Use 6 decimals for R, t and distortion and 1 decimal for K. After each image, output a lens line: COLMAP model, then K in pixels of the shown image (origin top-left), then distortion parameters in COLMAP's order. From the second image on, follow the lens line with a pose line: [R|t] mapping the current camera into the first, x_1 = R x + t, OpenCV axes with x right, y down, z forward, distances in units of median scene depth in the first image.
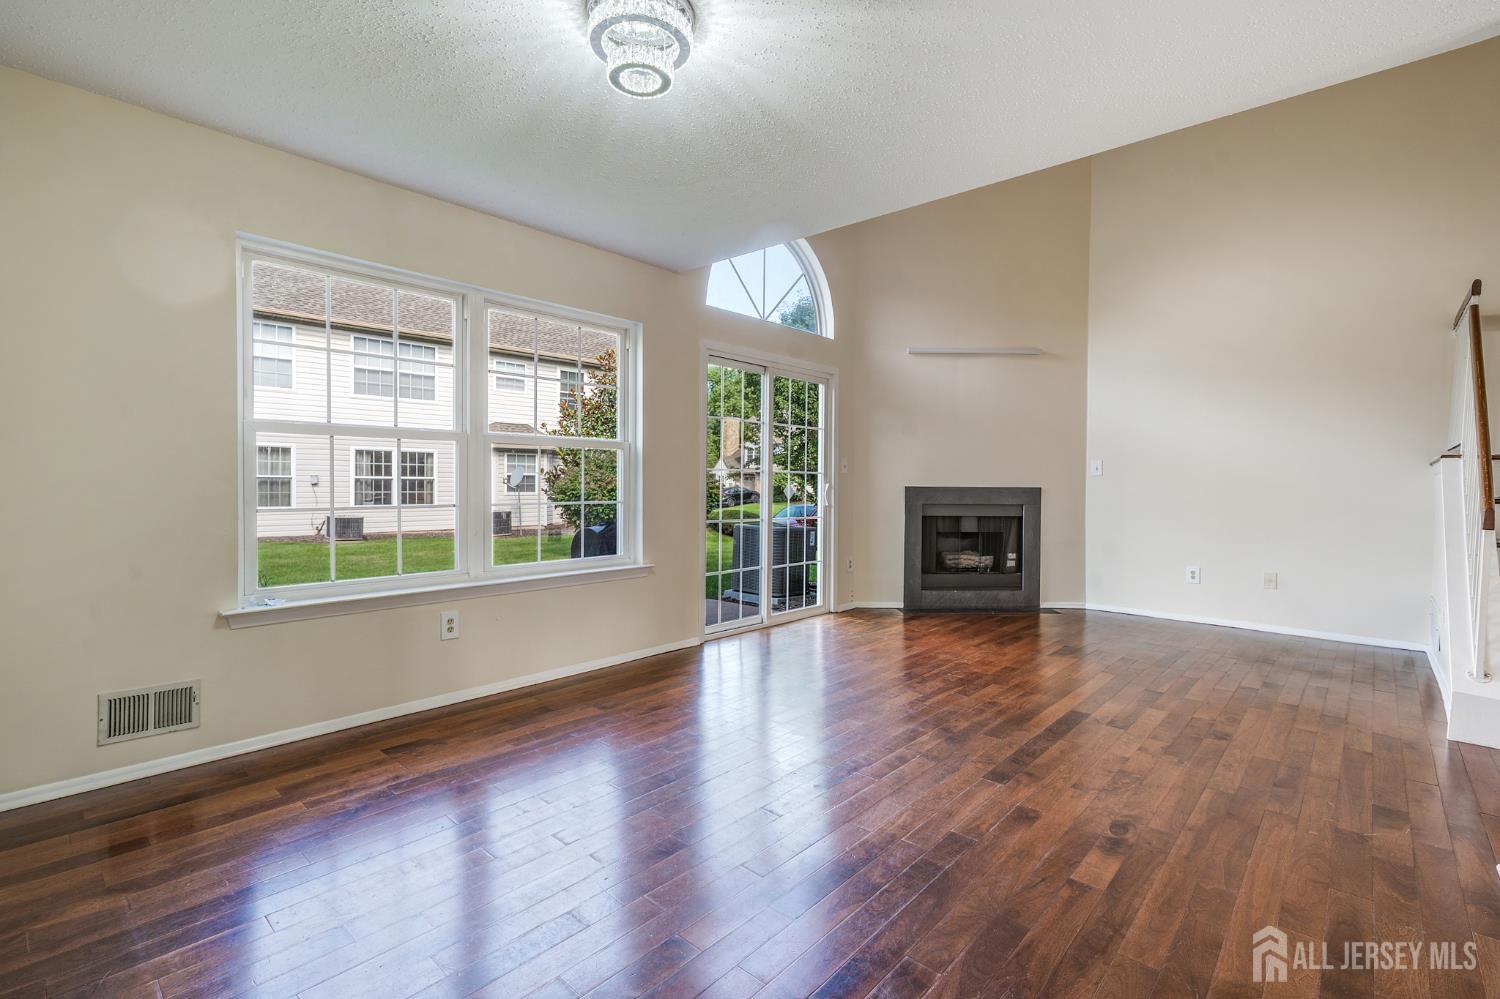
lens RADIAL K [[667.4, 0, 750.8], [0, 667.4, 494.7], [0, 0, 1]] dist [0.010656, -0.001525]
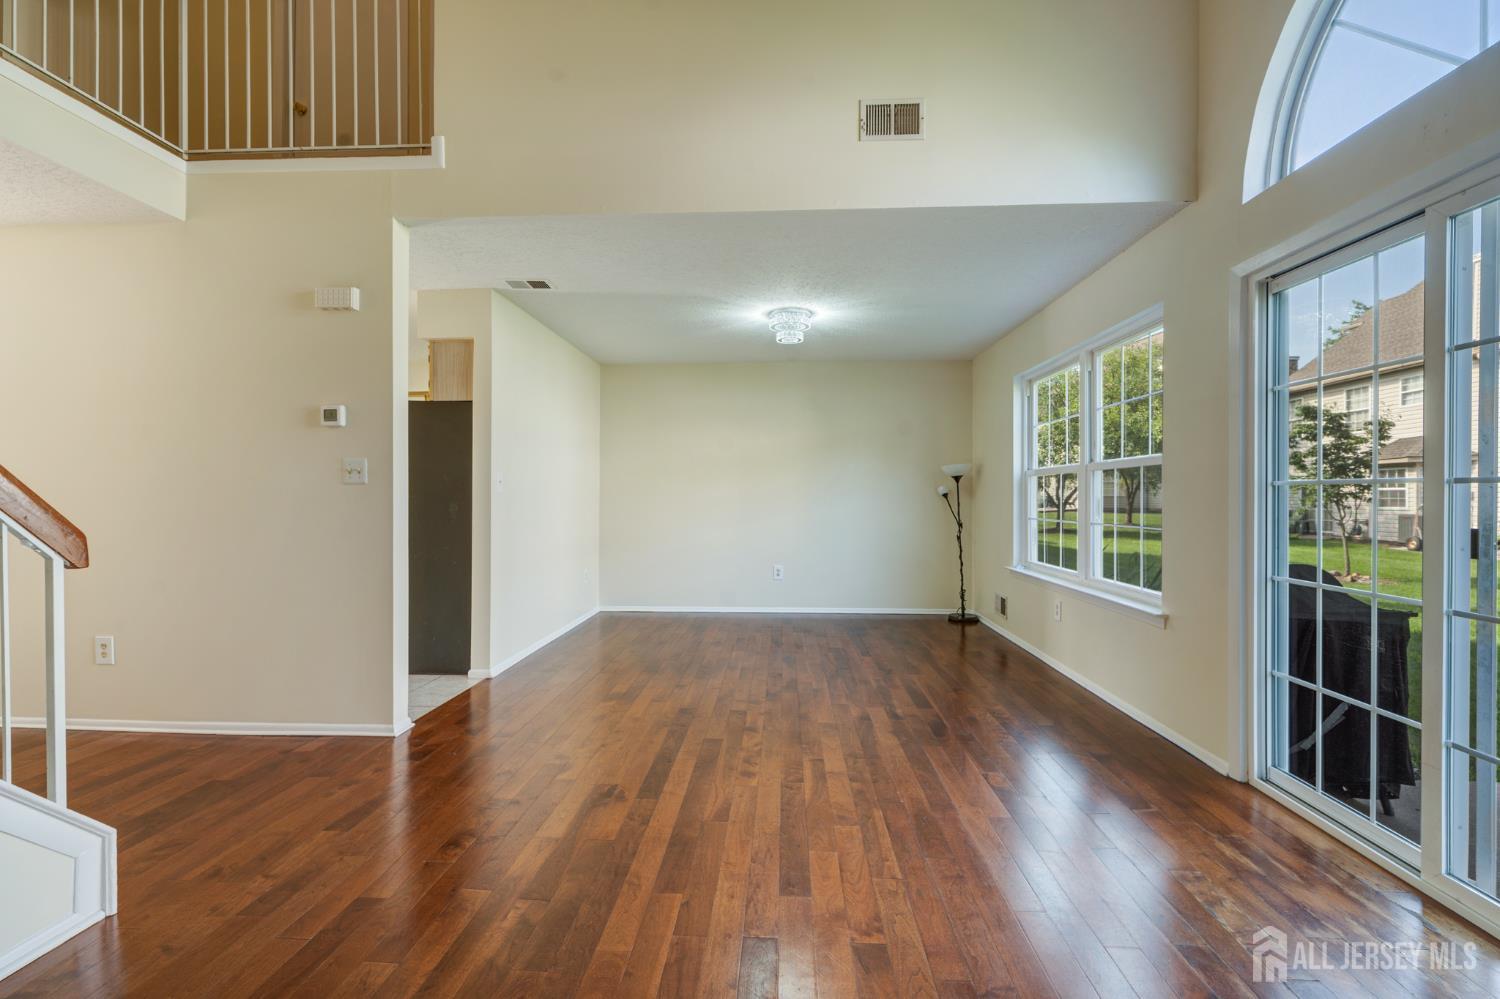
lens RADIAL K [[667.4, 0, 749.8], [0, 667.4, 502.0], [0, 0, 1]] dist [0.010656, -0.001525]
pose [[-0.767516, -0.001375, -0.641028, 0.961512], [-0.010694, 0.999886, 0.010659, -0.023212], [0.640941, 0.015037, -0.767443, 1.783204]]
